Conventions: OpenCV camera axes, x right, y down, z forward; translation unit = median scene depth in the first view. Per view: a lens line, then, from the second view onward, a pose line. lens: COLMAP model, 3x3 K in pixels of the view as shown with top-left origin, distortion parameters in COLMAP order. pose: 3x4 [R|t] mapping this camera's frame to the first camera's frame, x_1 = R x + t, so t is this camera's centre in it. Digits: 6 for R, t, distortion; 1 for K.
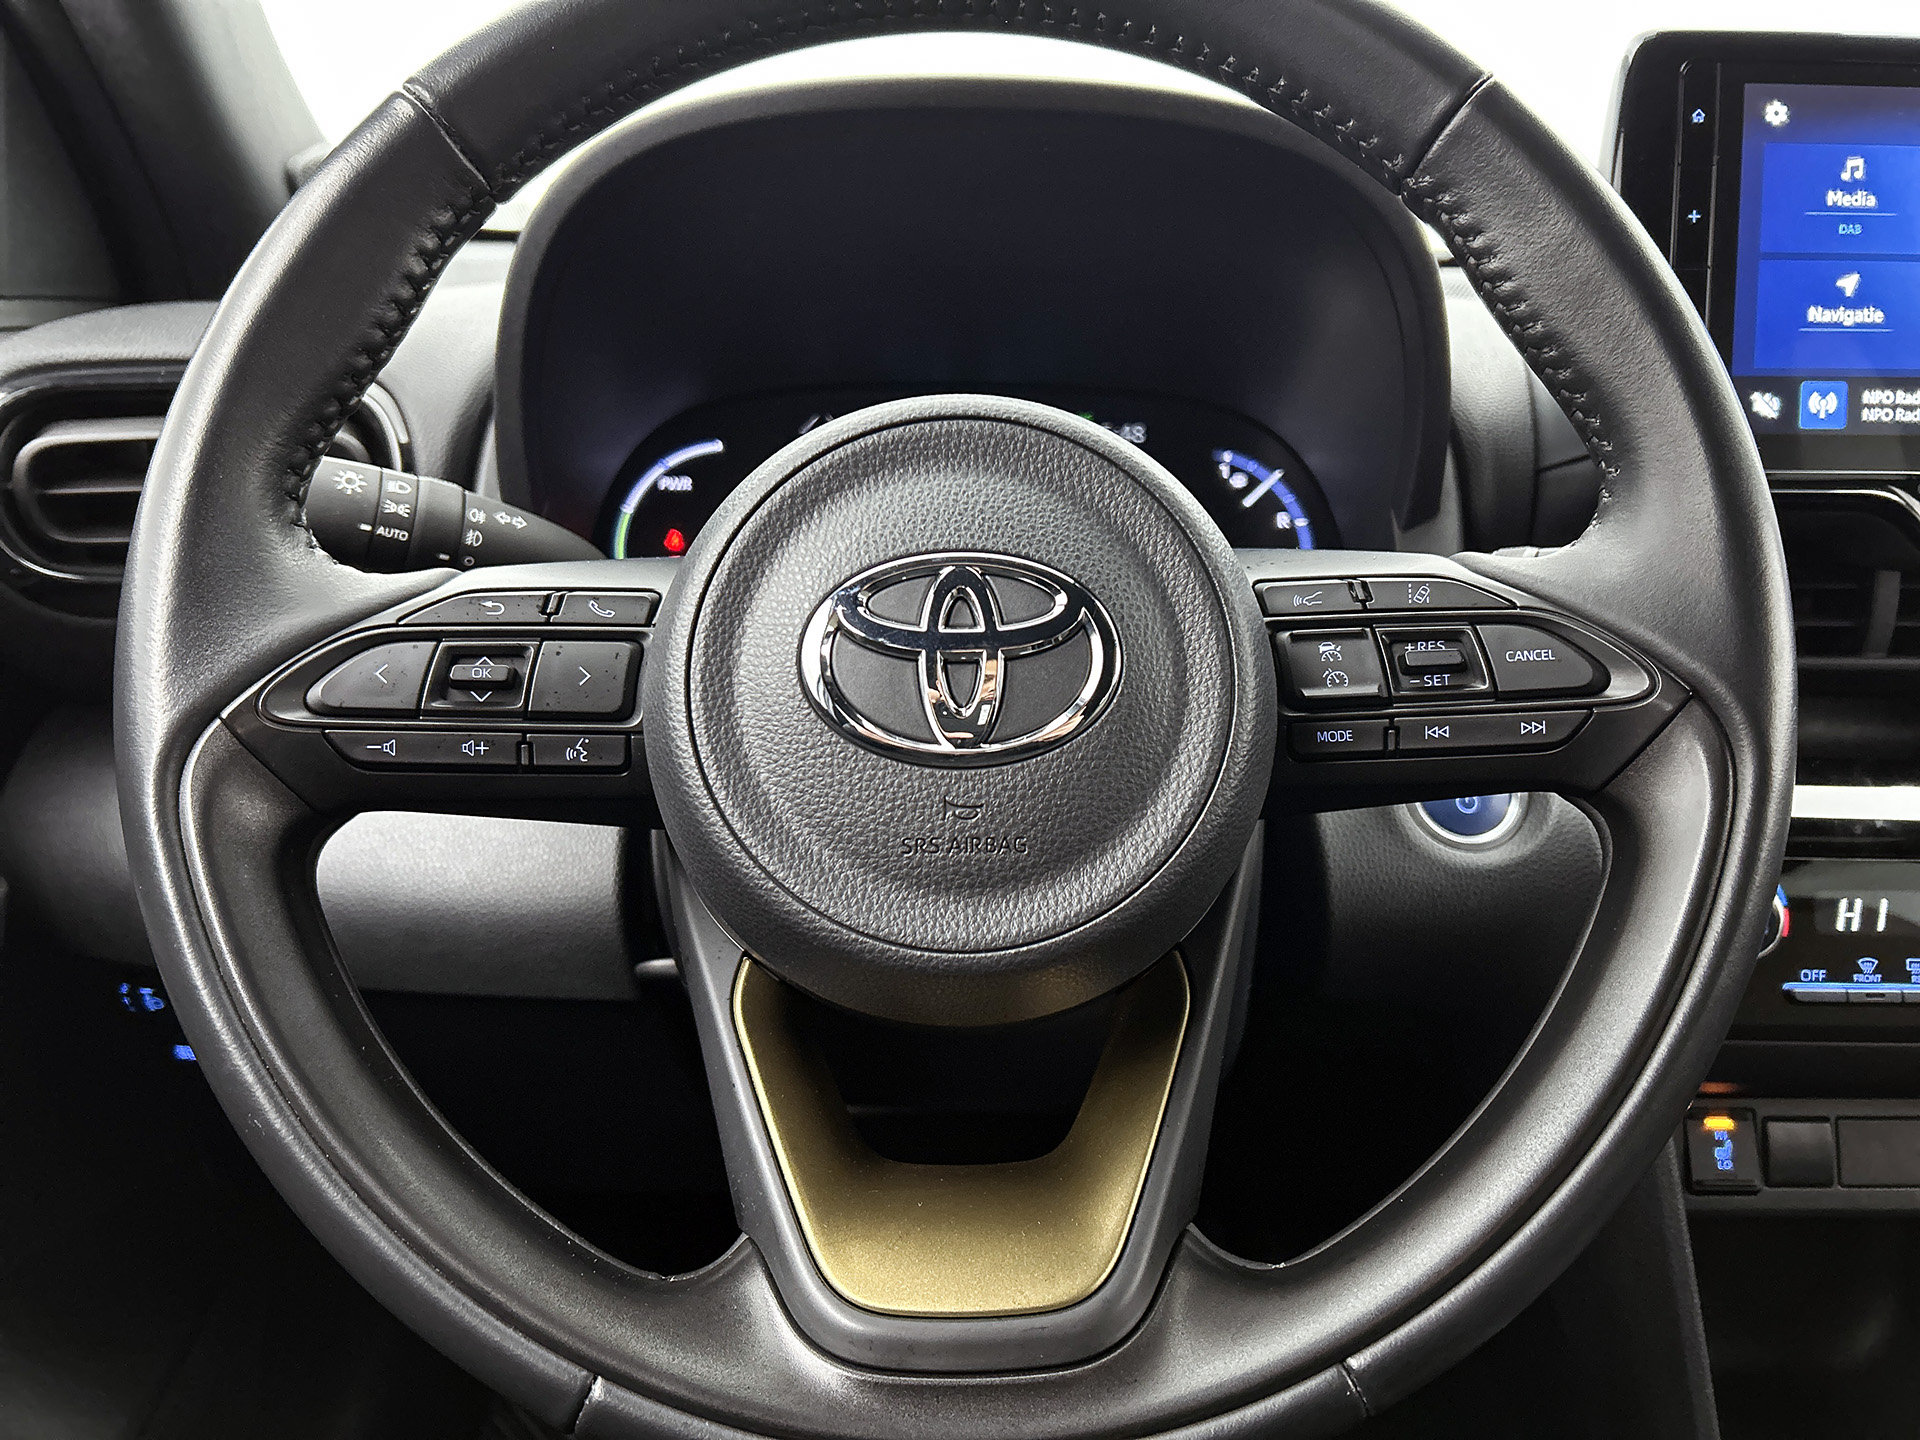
lens RADIAL K [[1482.5, 0, 971.4], [0, 1482.5, 716.0], [0, 0, 1]] dist [0.004490, -0.006753]
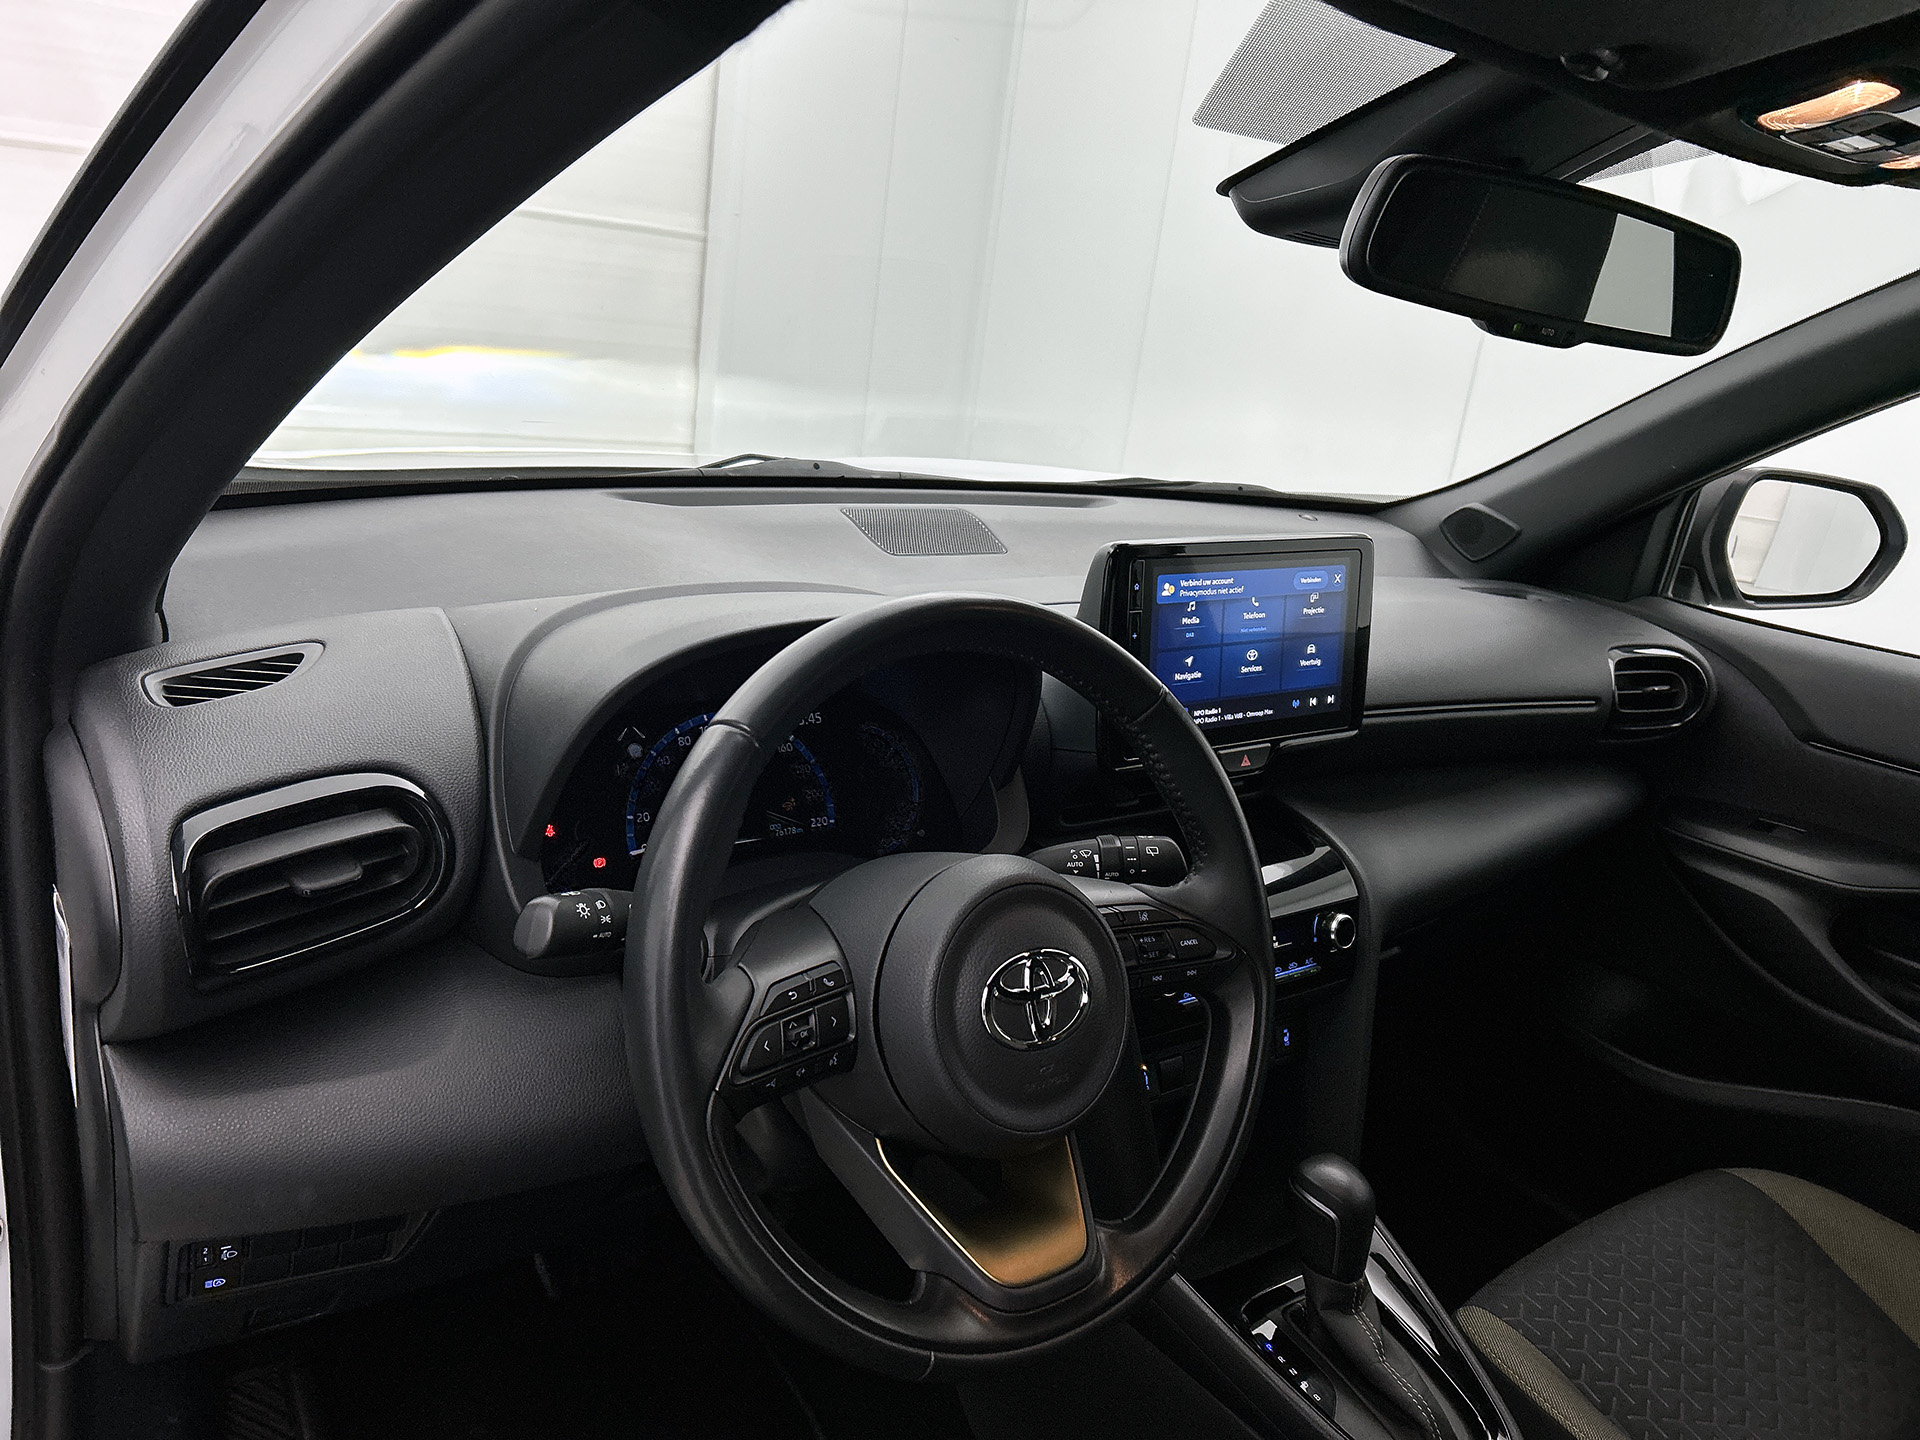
lens RADIAL K [[1465.9, 0, 960.0], [0, 1465.9, 720.0], [0, 0, 1]] dist [0.110498, -0.159207]
pose [[0.820128, -0.095083, 0.564224, -0.835827], [0.037759, 0.992940, 0.112445, -0.455881], [-0.570932, -0.070915, 0.817929, -0.496537]]
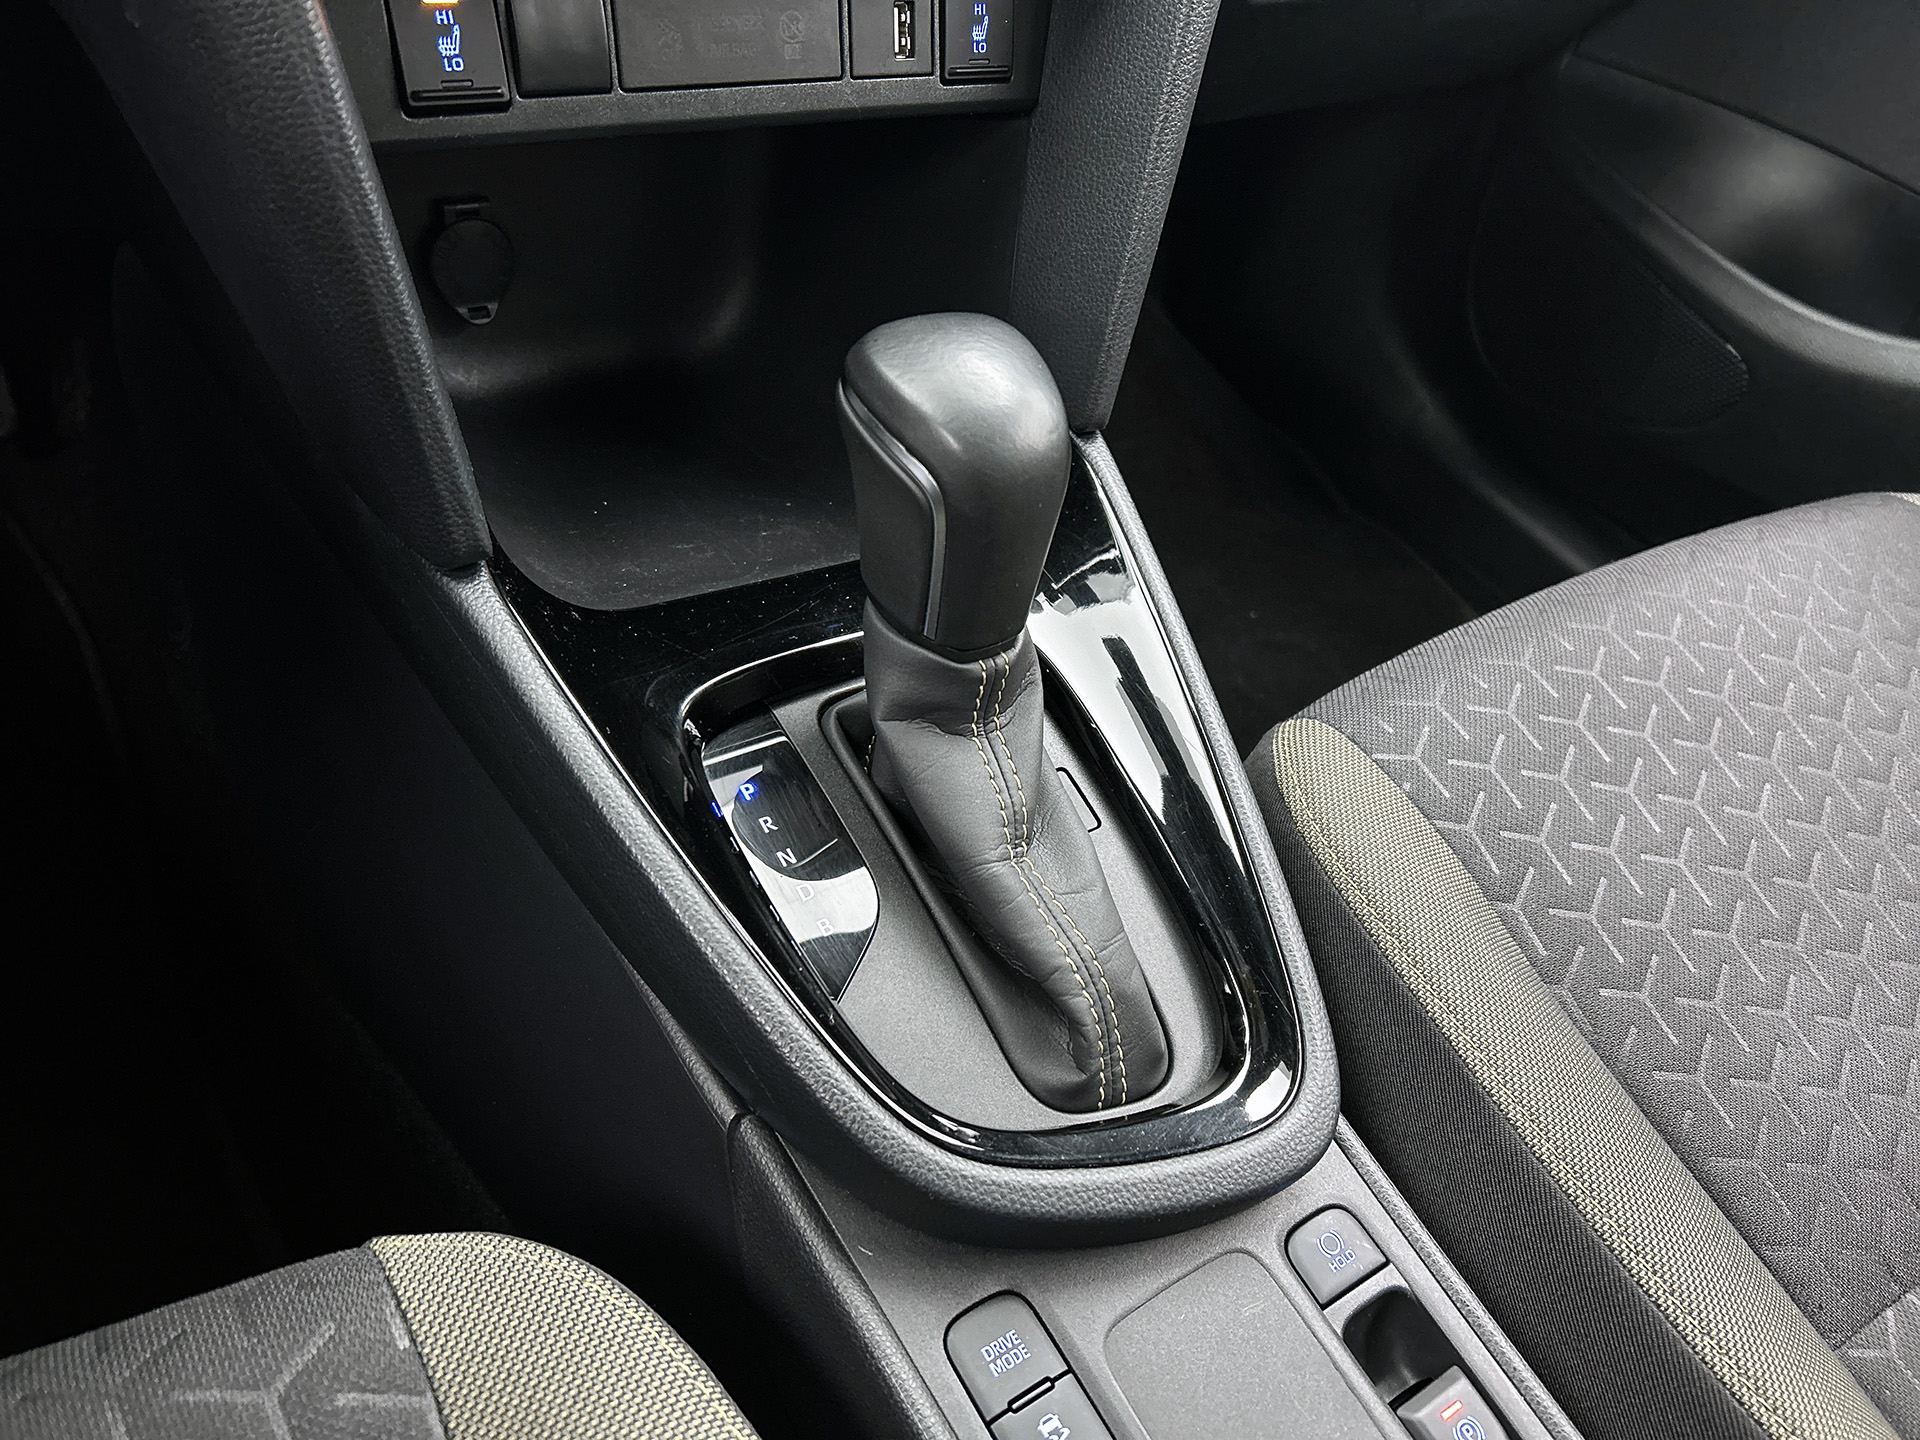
lens RADIAL K [[1482.5, 0, 971.4], [0, 1482.5, 716.0], [0, 0, 1]] dist [0.004490, -0.006753]
pose [[0.833673, -0.258574, 0.487985, 0.316972], [-0.053572, 0.841584, 0.537462, 0.187751], [-0.549654, -0.474210, 0.687754, 0.292325]]
